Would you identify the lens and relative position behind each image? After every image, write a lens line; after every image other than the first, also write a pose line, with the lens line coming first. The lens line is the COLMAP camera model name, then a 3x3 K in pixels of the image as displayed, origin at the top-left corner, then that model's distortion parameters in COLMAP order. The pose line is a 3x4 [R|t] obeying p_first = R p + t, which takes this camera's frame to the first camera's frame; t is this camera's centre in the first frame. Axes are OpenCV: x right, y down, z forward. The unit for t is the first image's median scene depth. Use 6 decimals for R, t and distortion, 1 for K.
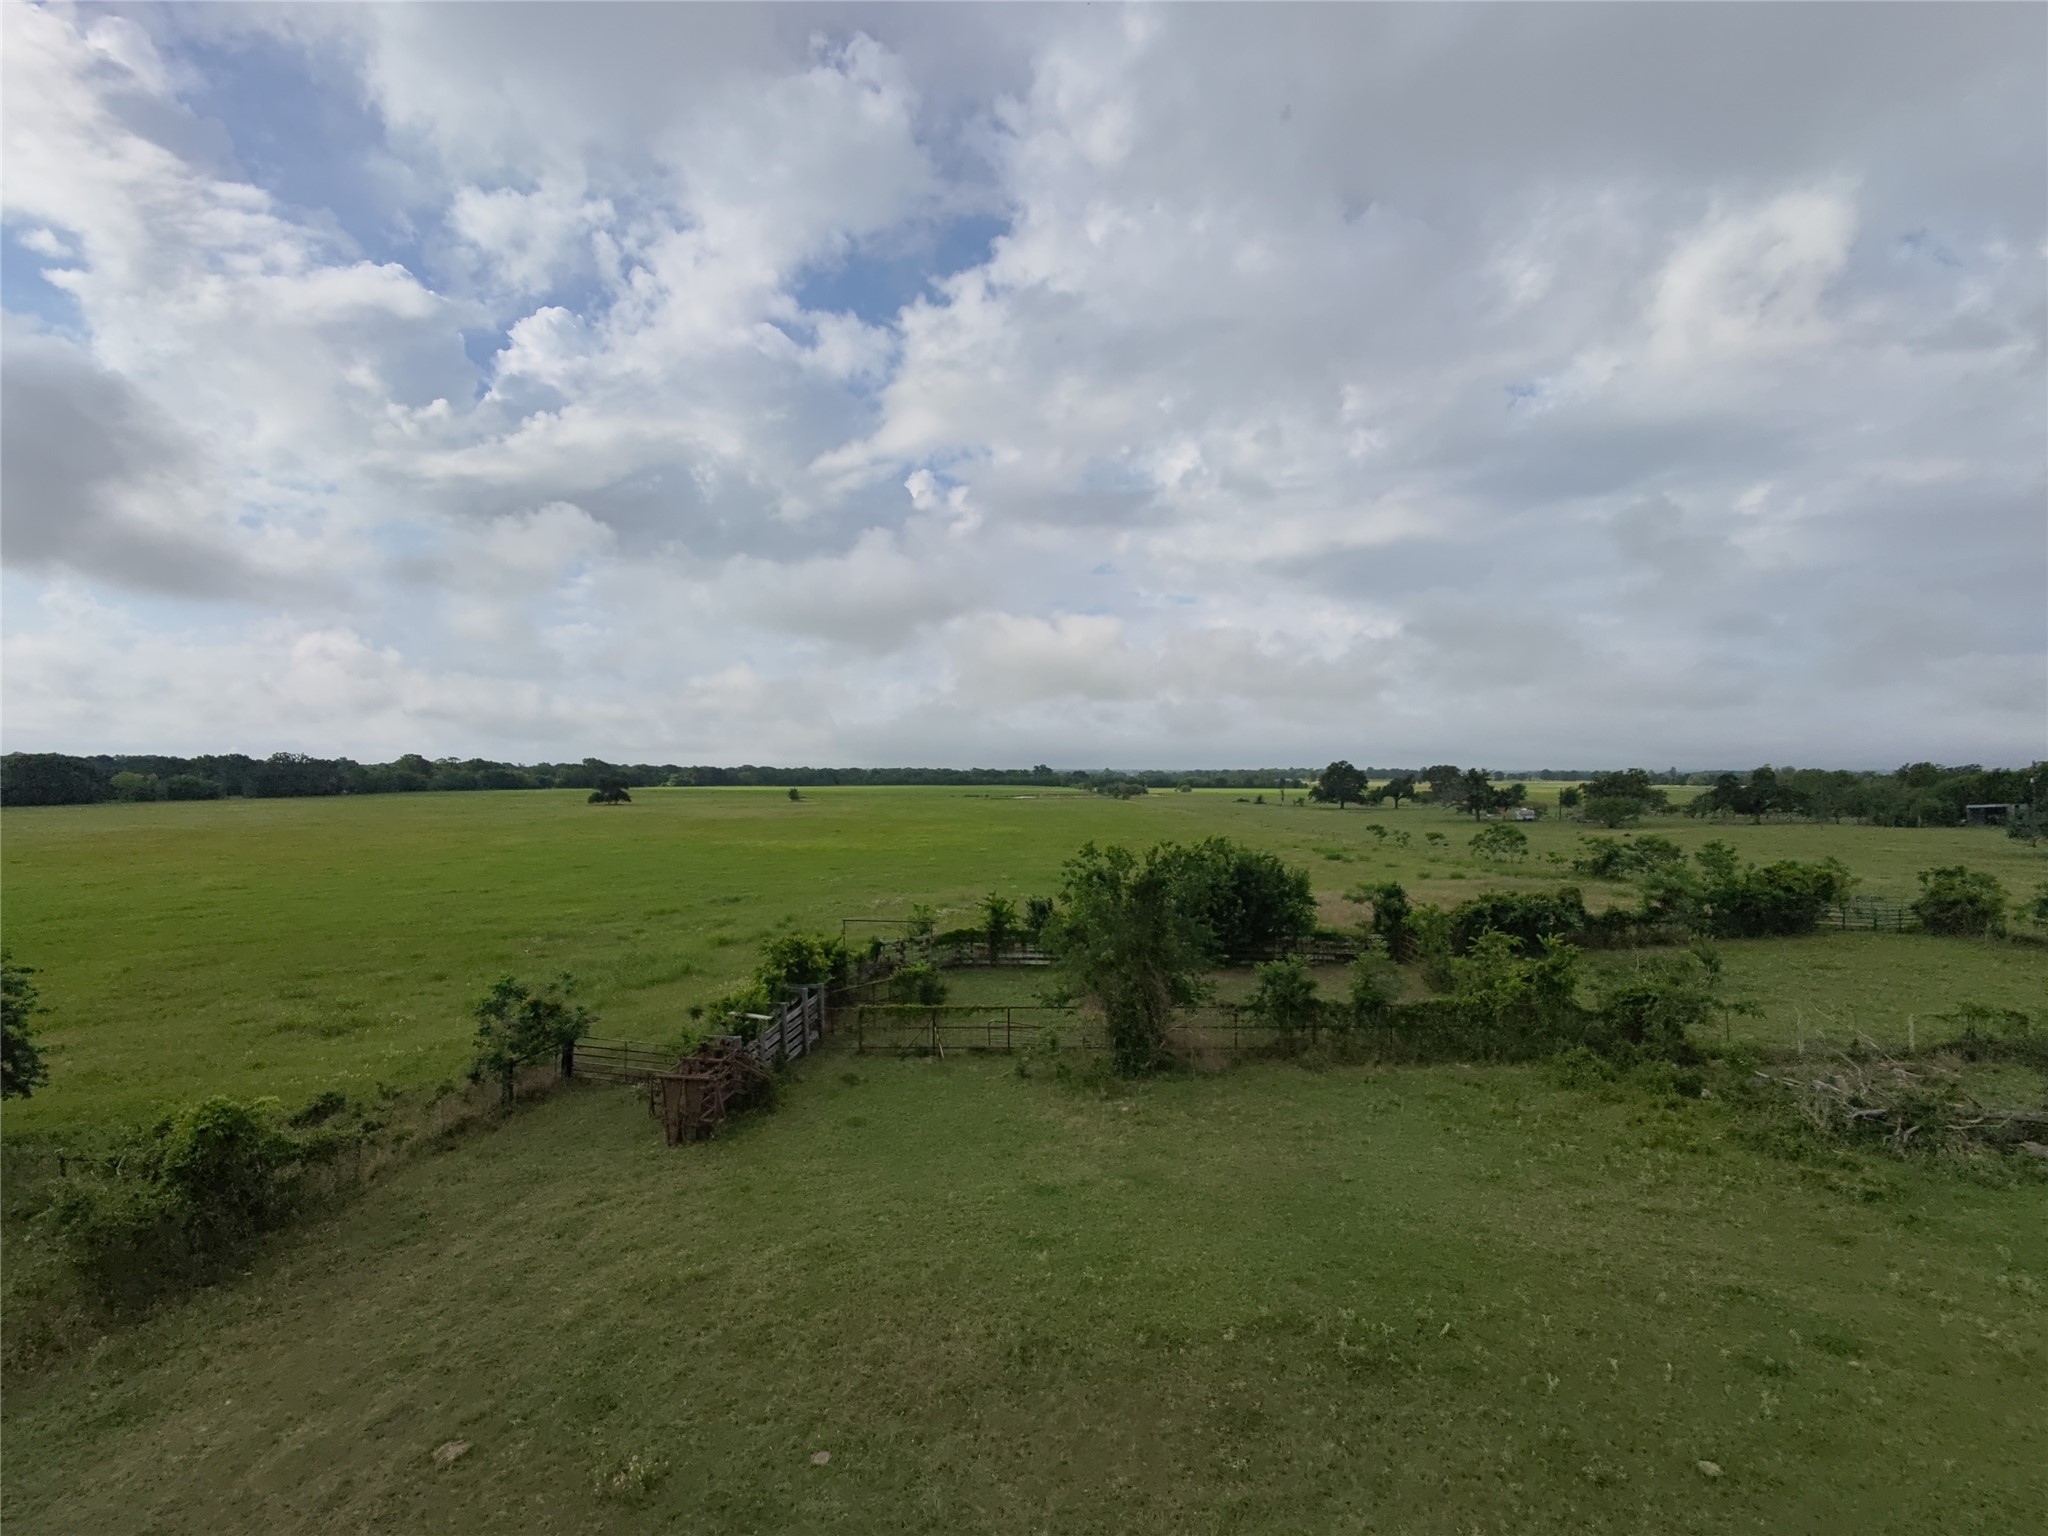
lens RADIAL K [[954.8, 0, 1037.5], [0, 954.8, 786.0], [0, 0, 1]] dist [0.020404, -0.009160]
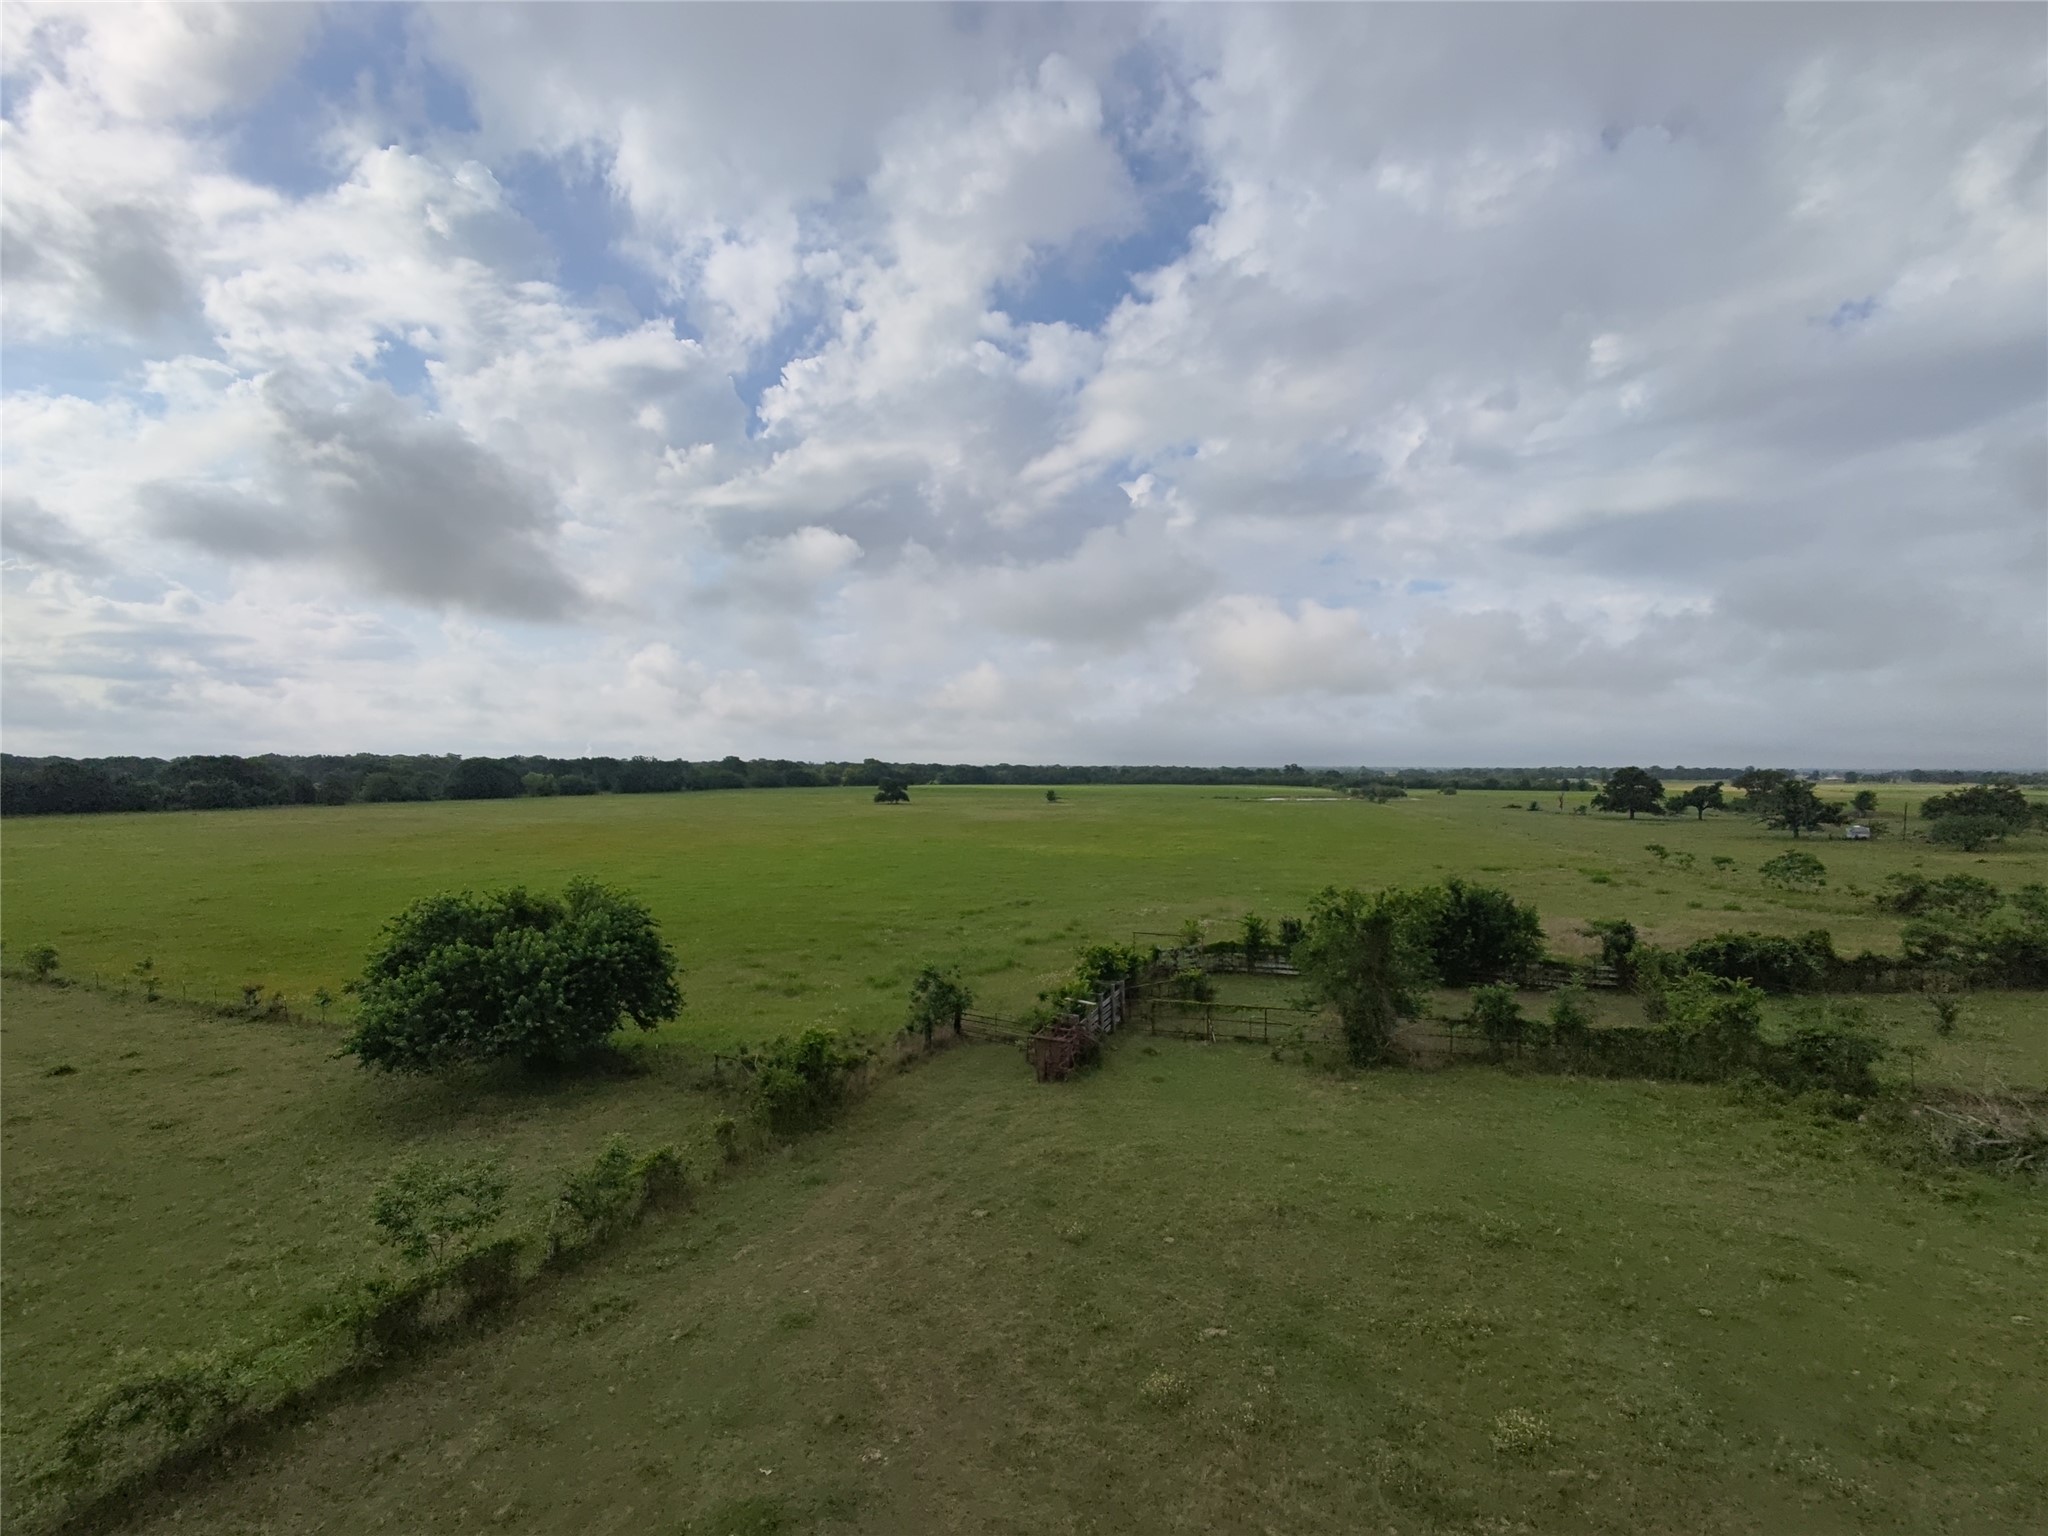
lens RADIAL K [[954.8, 0, 1036.0], [0, 954.8, 771.1], [0, 0, 1]] dist [0.020404, -0.009160]
pose [[0.967017, 0.004607, -0.254668, -0.001615], [-0.007458, 0.999920, -0.010231, -0.084313], [0.254601, 0.011793, 0.966974, -0.382877]]
